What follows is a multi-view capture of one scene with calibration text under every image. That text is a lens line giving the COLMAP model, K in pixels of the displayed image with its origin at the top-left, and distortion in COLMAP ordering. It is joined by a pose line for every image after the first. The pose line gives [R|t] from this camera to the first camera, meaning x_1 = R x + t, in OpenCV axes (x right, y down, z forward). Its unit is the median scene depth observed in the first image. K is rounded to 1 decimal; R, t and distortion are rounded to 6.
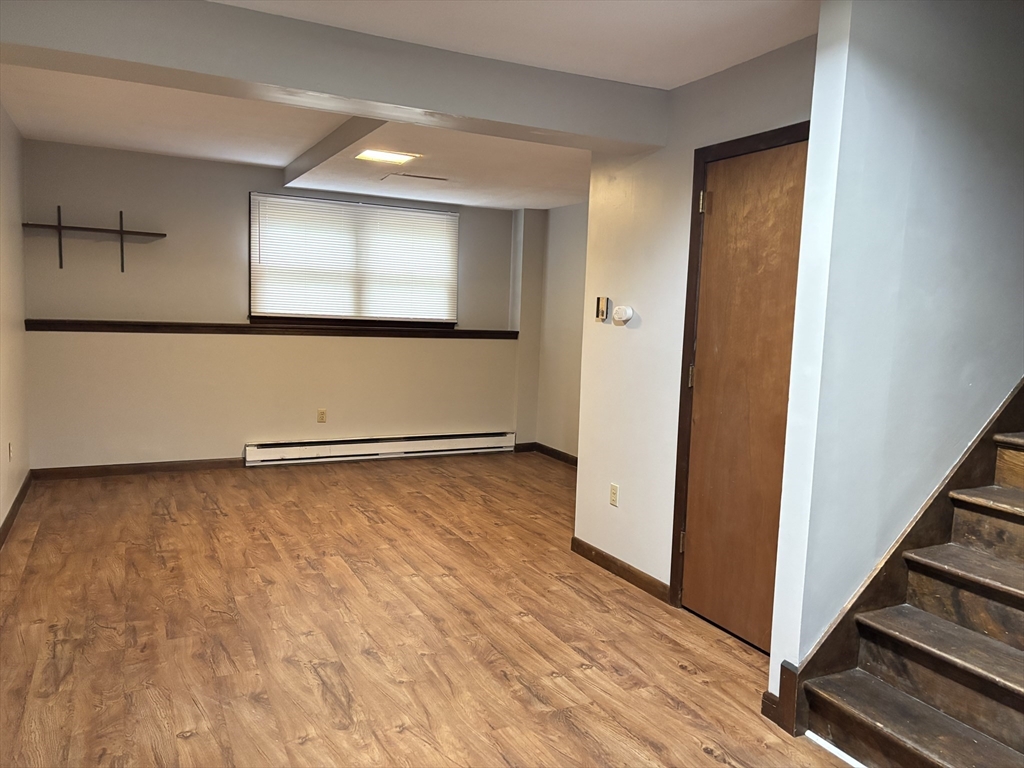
lens RADIAL K [[772.5, 0, 522.3], [0, 772.5, 394.4], [0, 0, 1]] dist [0.037584, -0.039910]
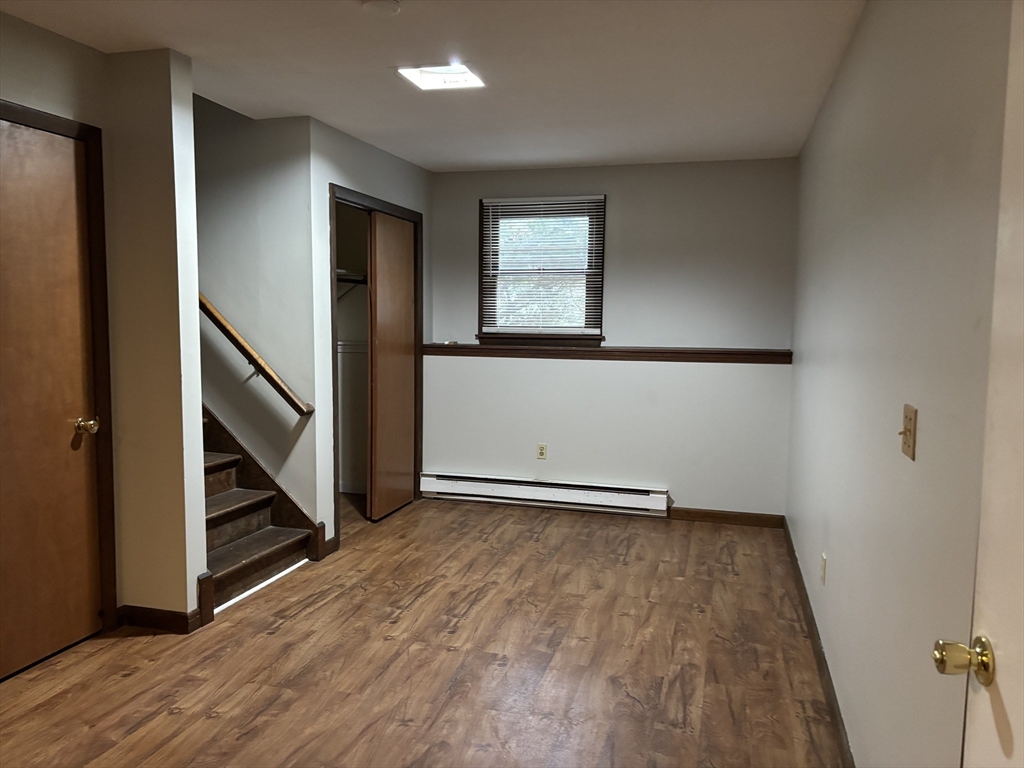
lens RADIAL K [[772.5, 0, 521.0], [0, 772.5, 382.3], [0, 0, 1]] dist [0.037584, -0.039910]
pose [[-0.740353, -0.099467, 0.664819, -0.565063], [0.036679, 0.981541, 0.187701, -0.124510], [-0.671217, 0.163350, -0.723038, 0.976197]]
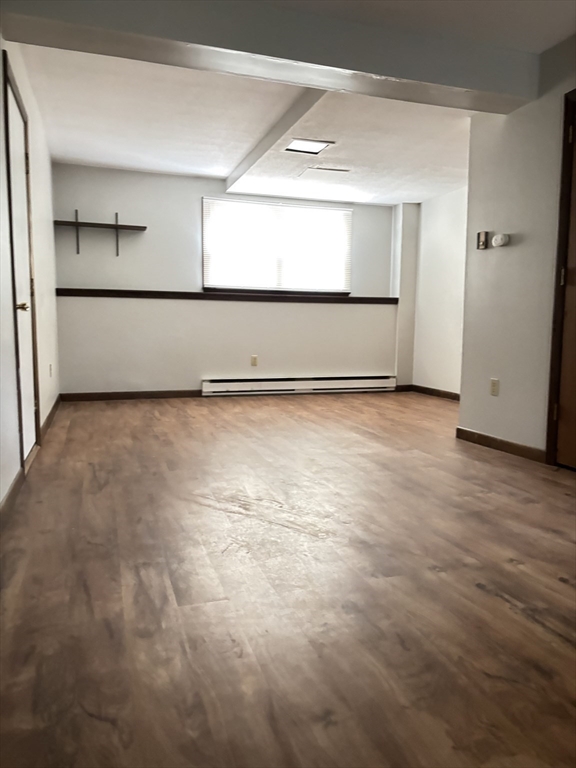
lens RADIAL K [[579.3, 0, 290.5], [0, 579.3, 387.1], [0, 0, 1]] dist [0.037584, -0.039910]
pose [[0.988075, -0.011435, -0.153549, -0.063858], [0.009774, 0.999885, -0.011570, 0.138872], [0.153664, 0.009932, 0.988073, 0.008342]]
